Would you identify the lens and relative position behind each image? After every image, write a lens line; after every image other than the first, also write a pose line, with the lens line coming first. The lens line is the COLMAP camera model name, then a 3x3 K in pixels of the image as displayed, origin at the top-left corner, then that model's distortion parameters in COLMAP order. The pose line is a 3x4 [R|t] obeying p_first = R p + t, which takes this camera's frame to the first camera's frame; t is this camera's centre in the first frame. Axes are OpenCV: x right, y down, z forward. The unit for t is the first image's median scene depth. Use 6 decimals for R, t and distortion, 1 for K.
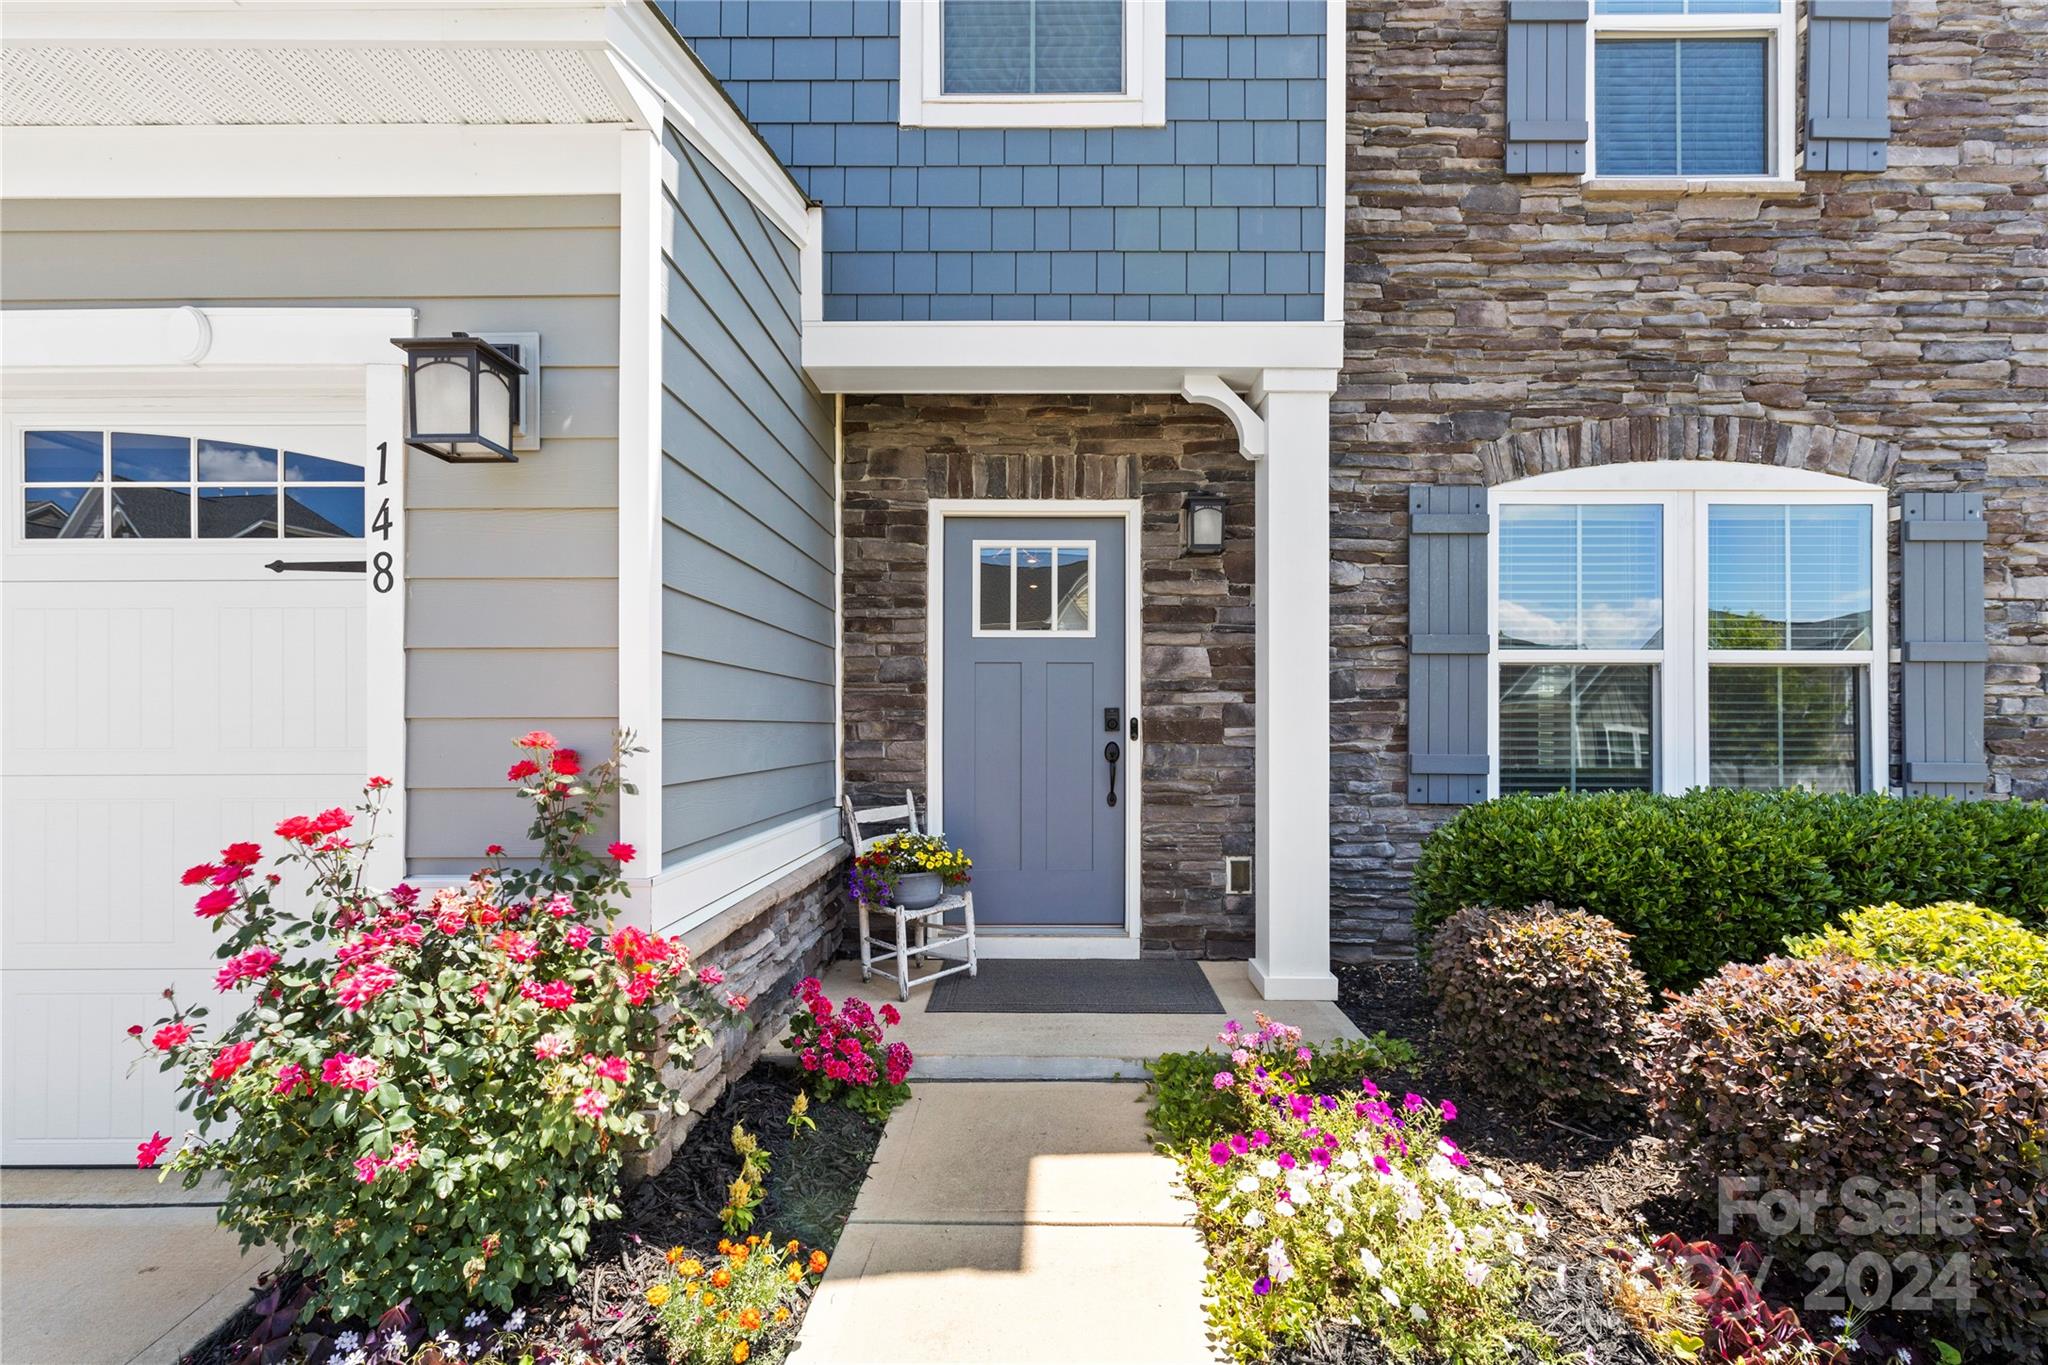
lens RADIAL K [[929.4, 0, 1024.9], [0, 929.4, 718.5], [0, 0, 1]] dist [0.003022, -0.000148]
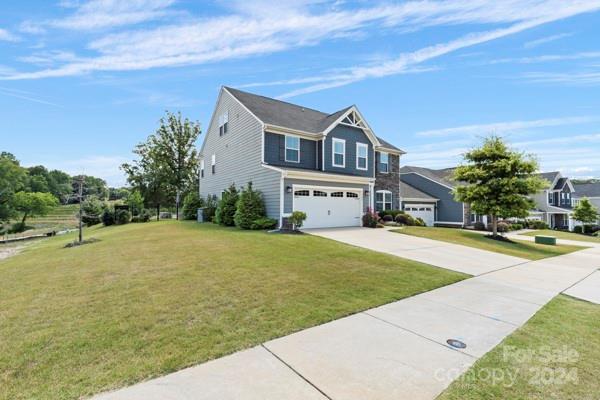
lens RADIAL K [[267.1, 0, 296.9], [0, 267.1, 203.6], [0, 0, 1]] dist [-0.000682, -0.000427]
pose [[0.821102, 0.011276, 0.570670, -3.181992], [-0.005784, 0.999918, -0.011436, 0.018829], [-0.570753, 0.006089, 0.821100, -1.943972]]
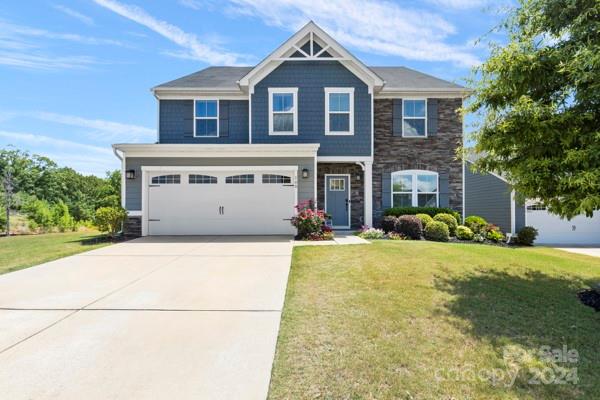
lens RADIAL K [[272.3, 0, 300.3], [0, 272.3, 210.5], [0, 0, 1]] dist [0.003022, -0.000148]
pose [[0.999917, -0.001788, 0.012753, -0.363956], [0.001807, 0.999997, -0.001464, 0.098029], [-0.012750, 0.001487, 0.999918, -1.475543]]
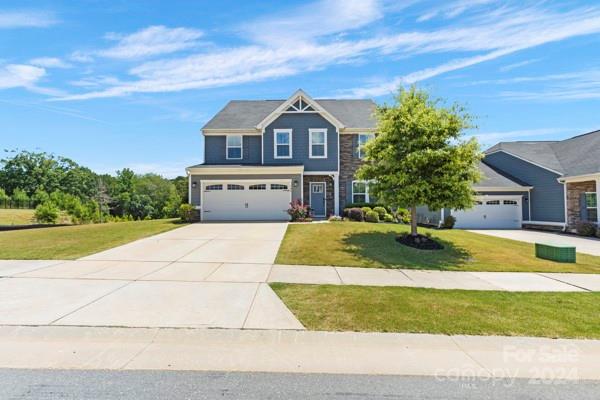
lens RADIAL K [[267.1, 0, 296.9], [0, 267.1, 203.6], [0, 0, 1]] dist [-0.000682, -0.000427]
pose [[0.999976, -0.006020, -0.003296, -0.279152], [0.005982, 0.999918, -0.011324, 0.110959], [0.003364, 0.011304, 0.999930, -2.817792]]
